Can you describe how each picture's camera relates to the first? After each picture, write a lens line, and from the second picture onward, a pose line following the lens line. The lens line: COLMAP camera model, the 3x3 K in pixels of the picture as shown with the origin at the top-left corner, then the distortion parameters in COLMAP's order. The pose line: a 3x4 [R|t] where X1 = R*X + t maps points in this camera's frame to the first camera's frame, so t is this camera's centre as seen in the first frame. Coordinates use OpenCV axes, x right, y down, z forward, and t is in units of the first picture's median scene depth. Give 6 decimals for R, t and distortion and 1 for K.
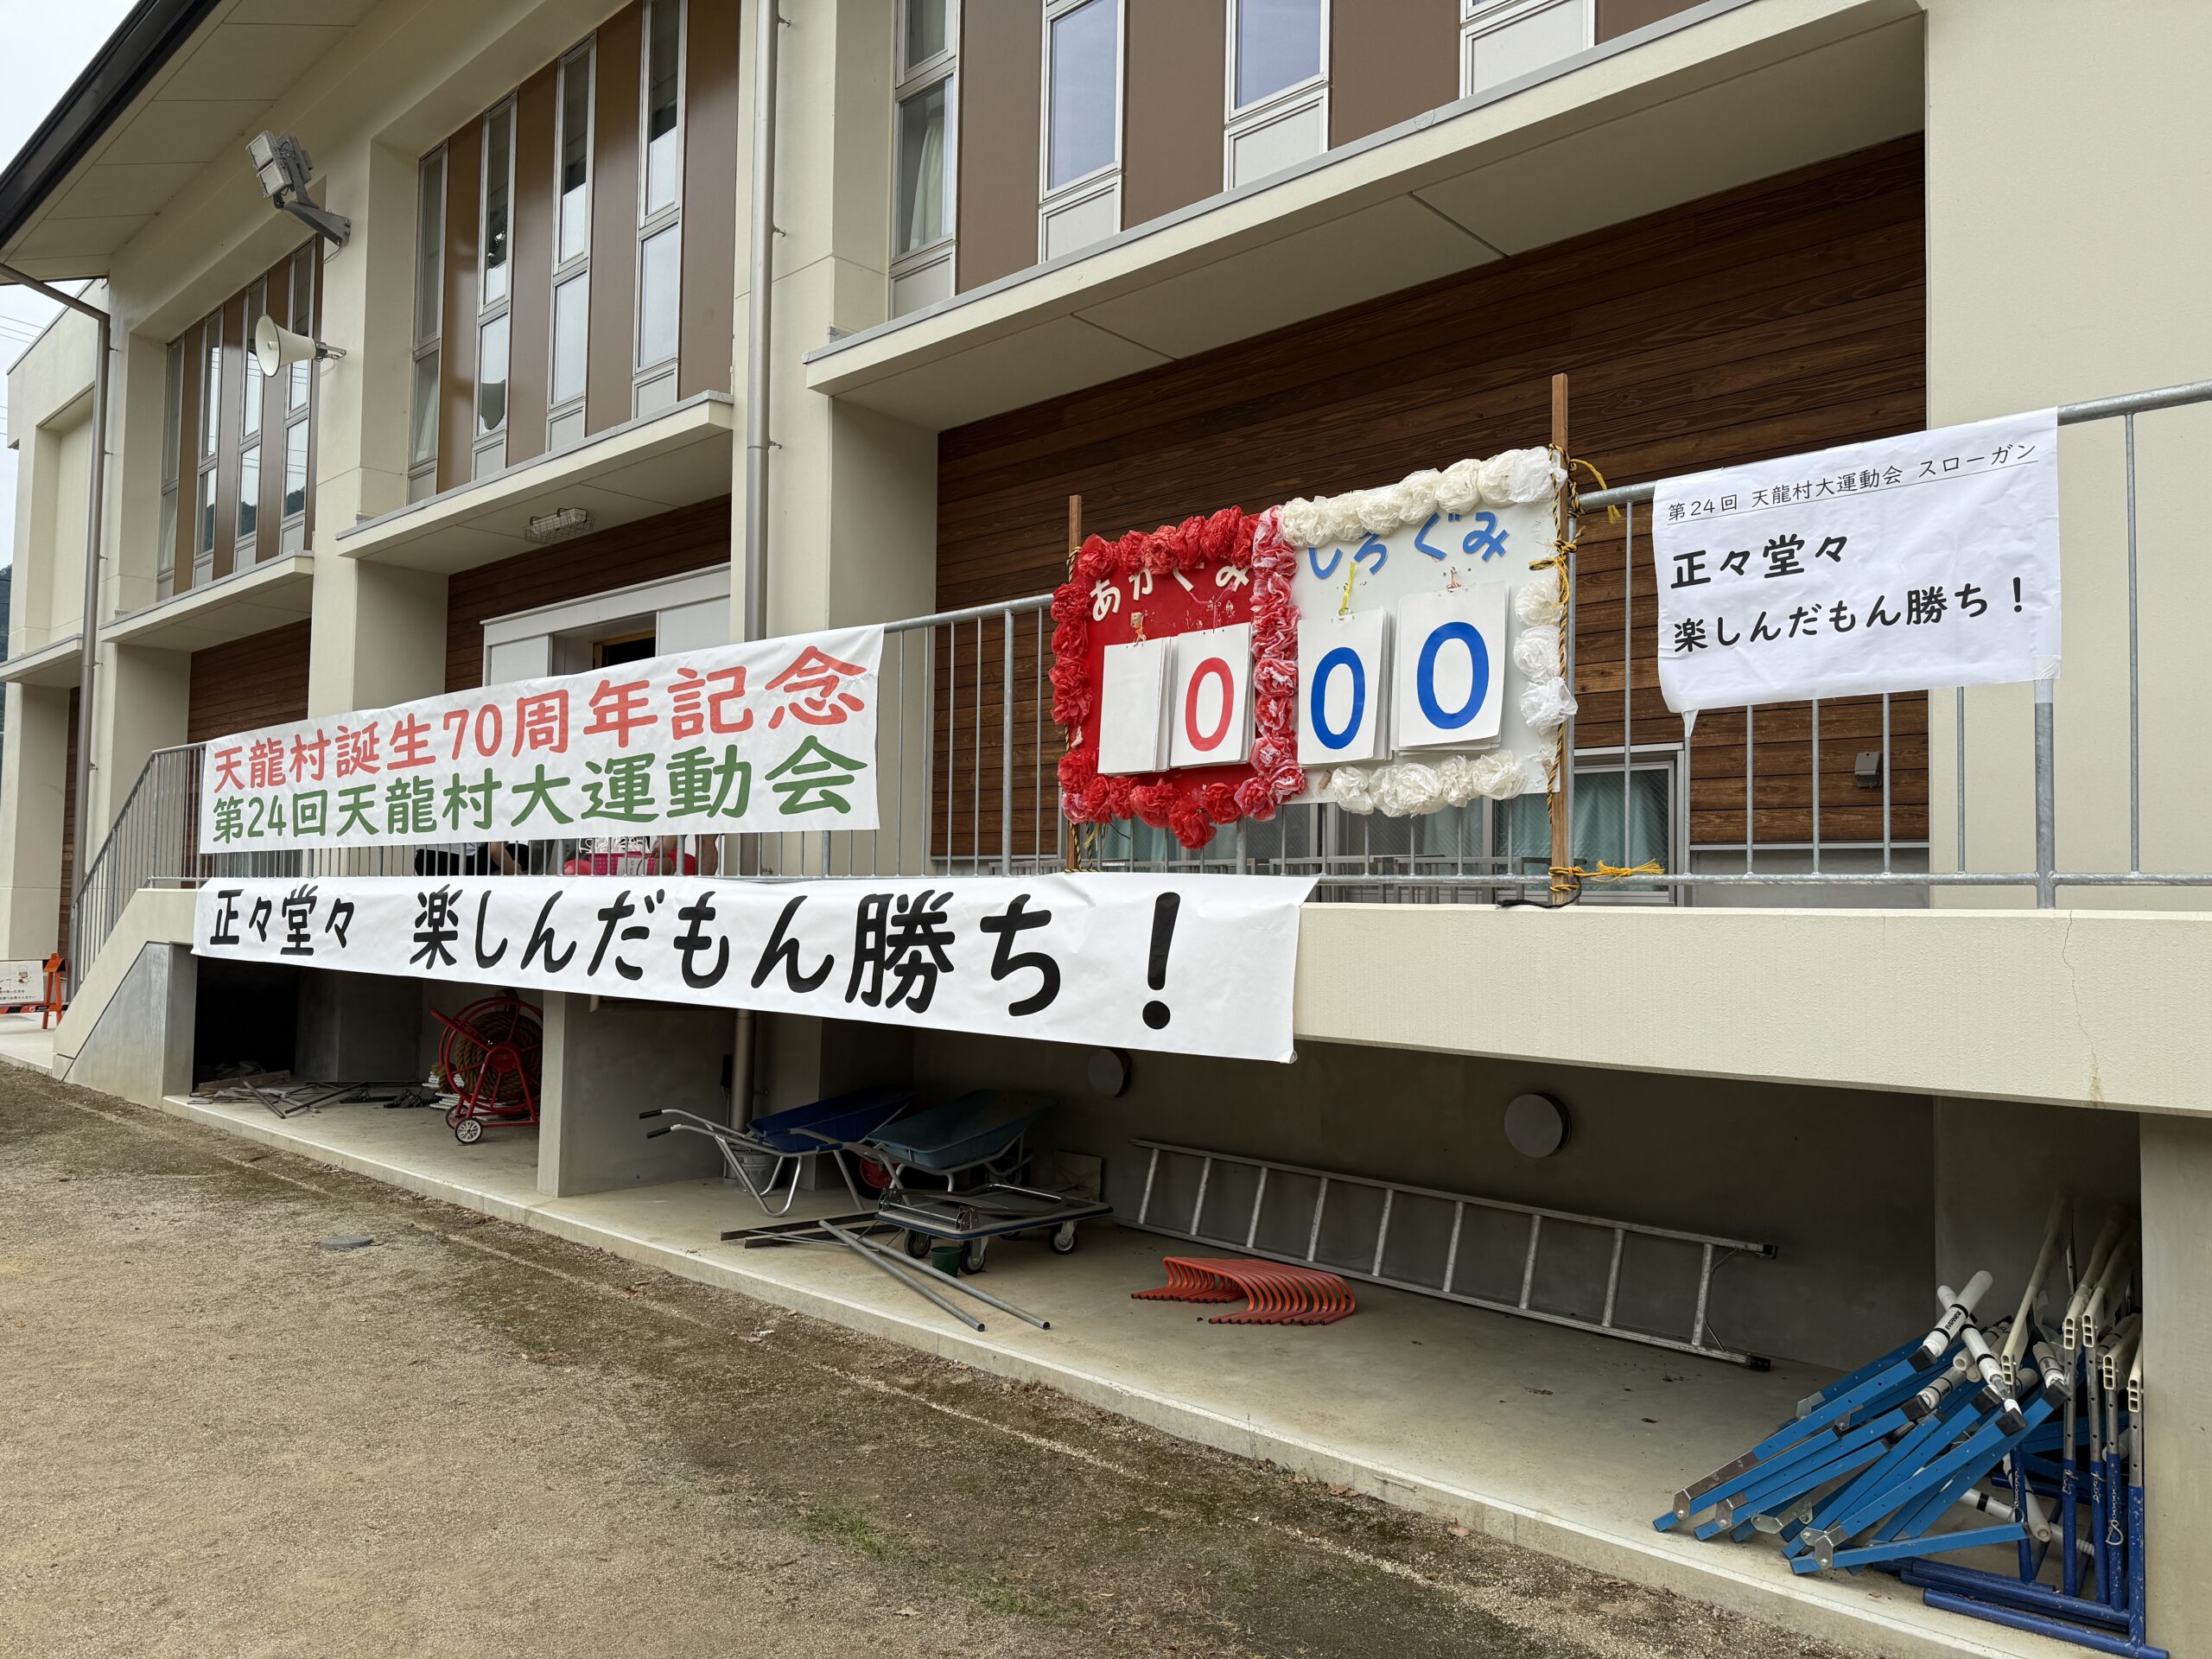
lens RADIAL K [[1542.2, 0, 1109.1], [0, 1542.2, 838.6], [0, 0, 1]] dist [0.140379, -0.219103]
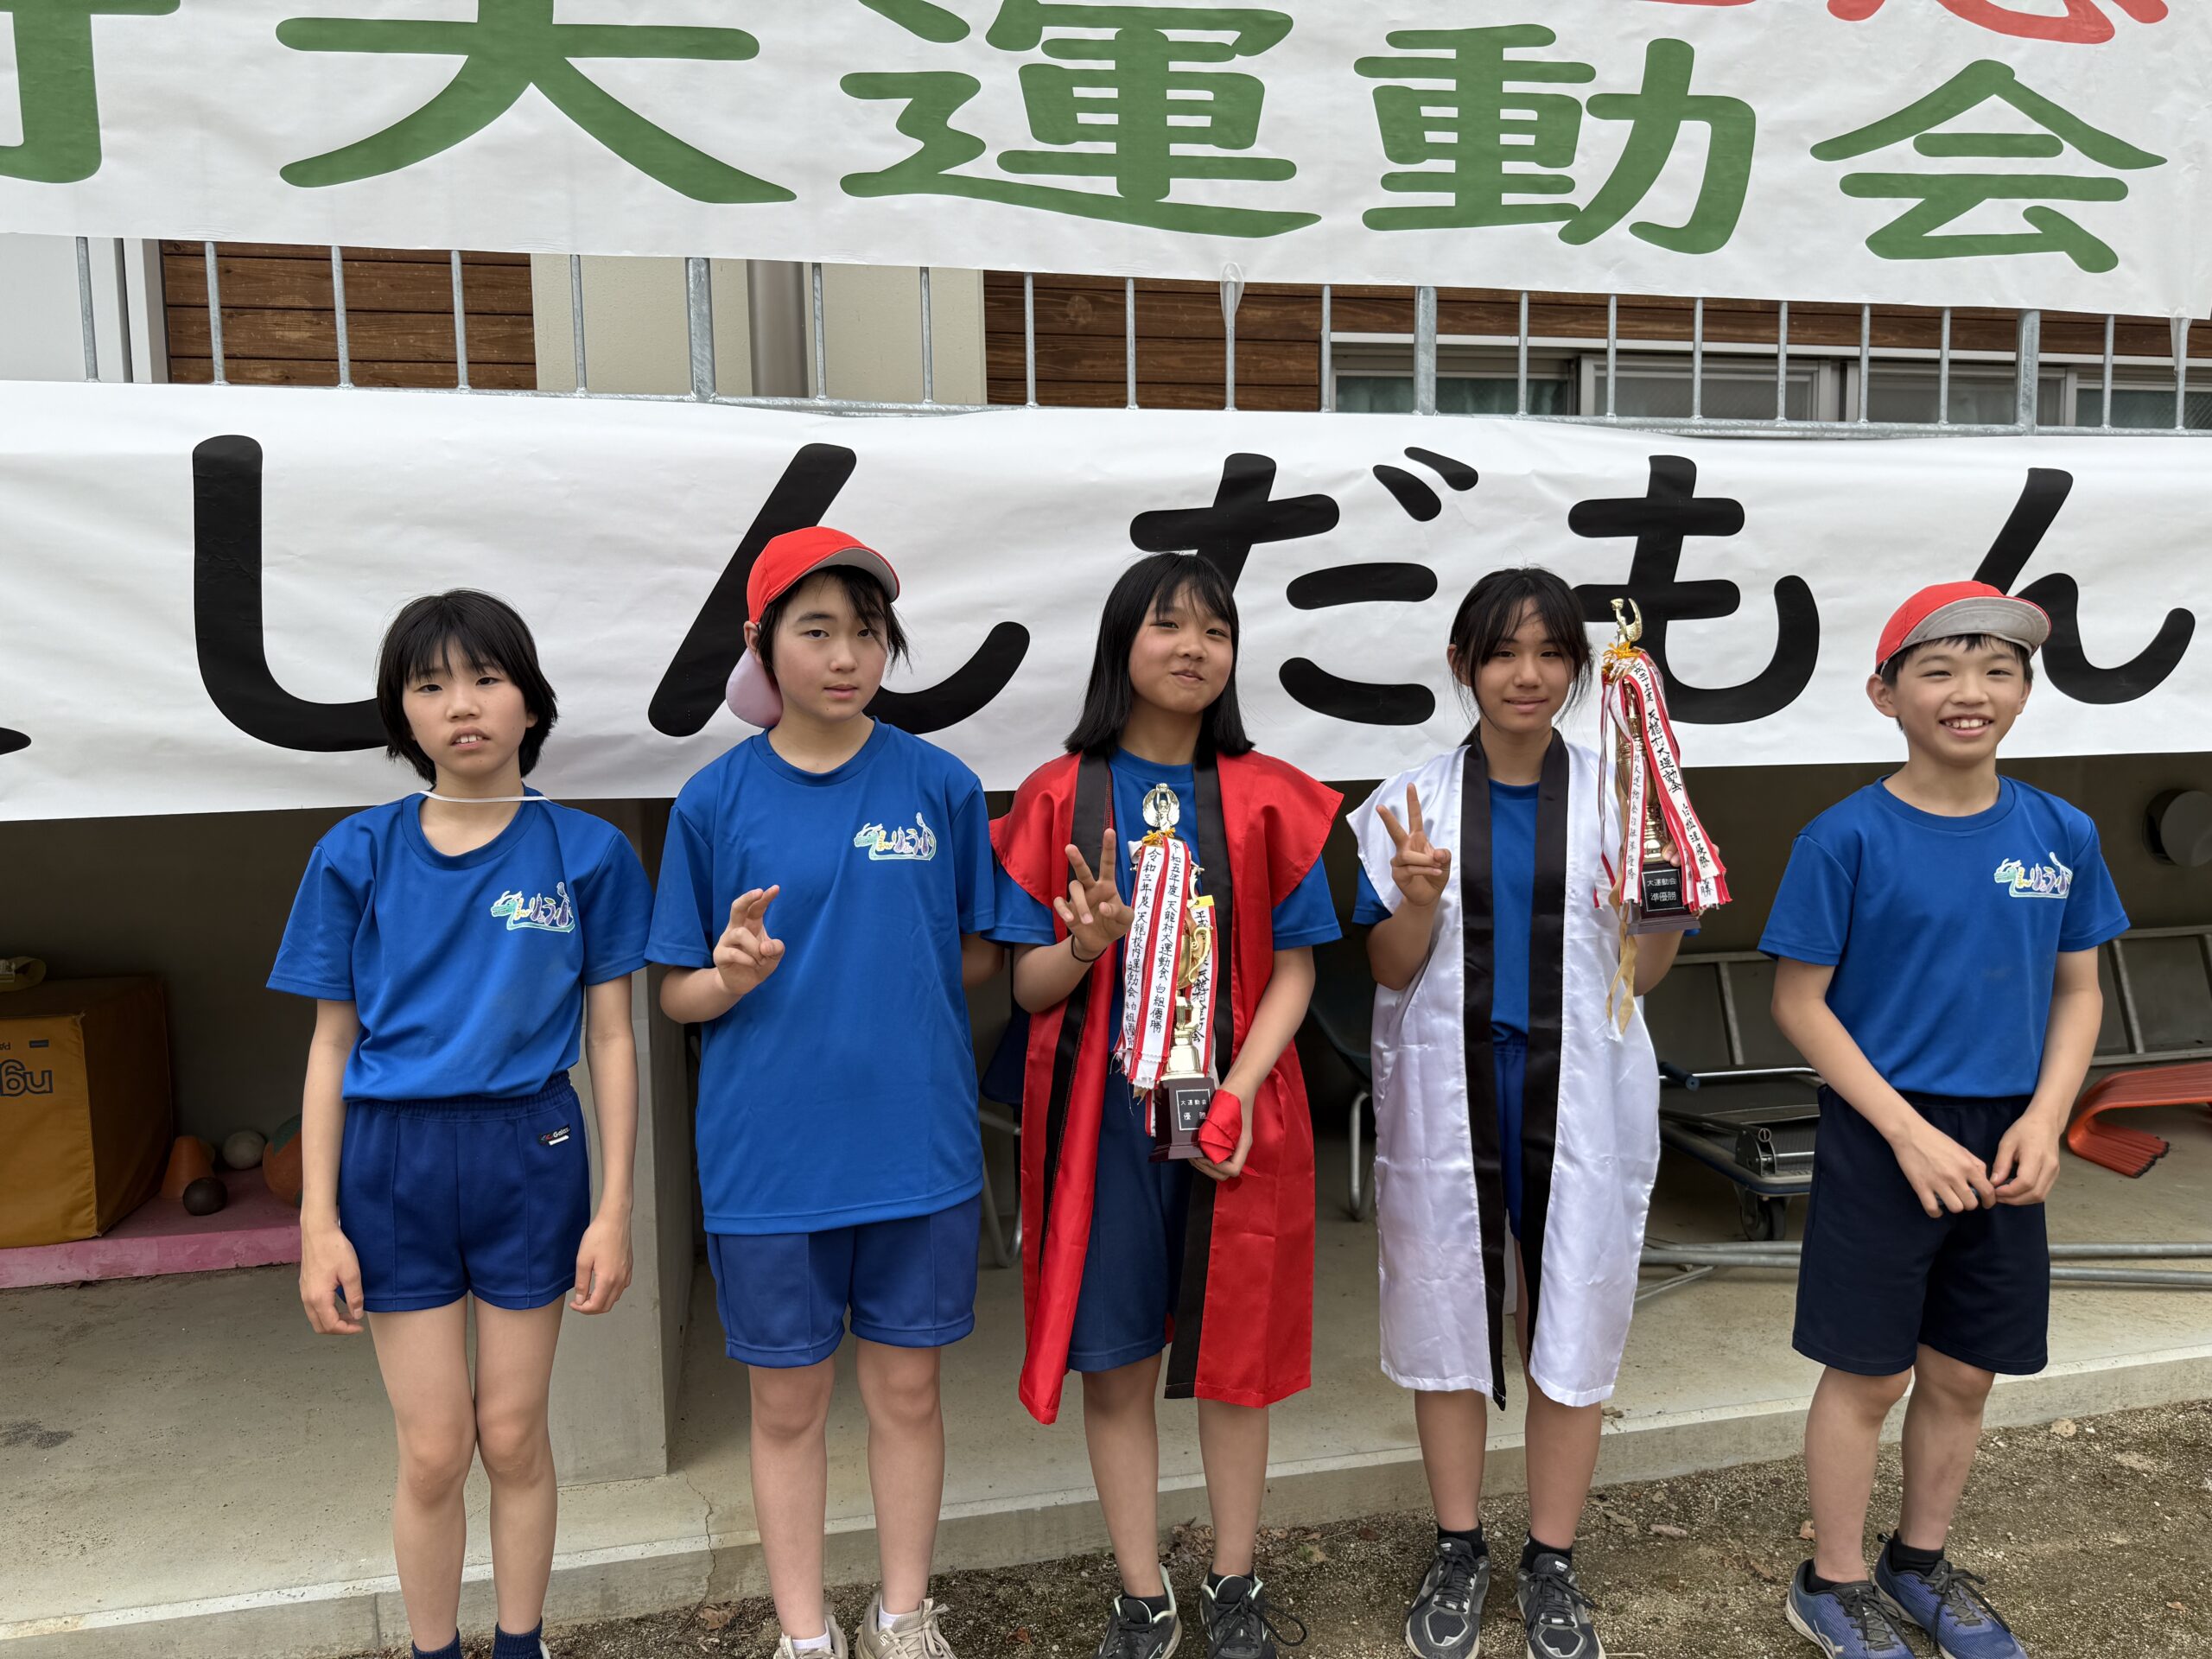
lens RADIAL K [[1556.0, 0, 1106.2], [0, 1556.0, 770.4], [0, 0, 1]] dist [-0.007745, -0.005945]
pose [[0.557278, -0.098652, 0.824445, -0.610330], [-0.006362, 0.992380, 0.123047, 0.060844], [-0.830302, -0.073816, 0.552404, 0.883718]]
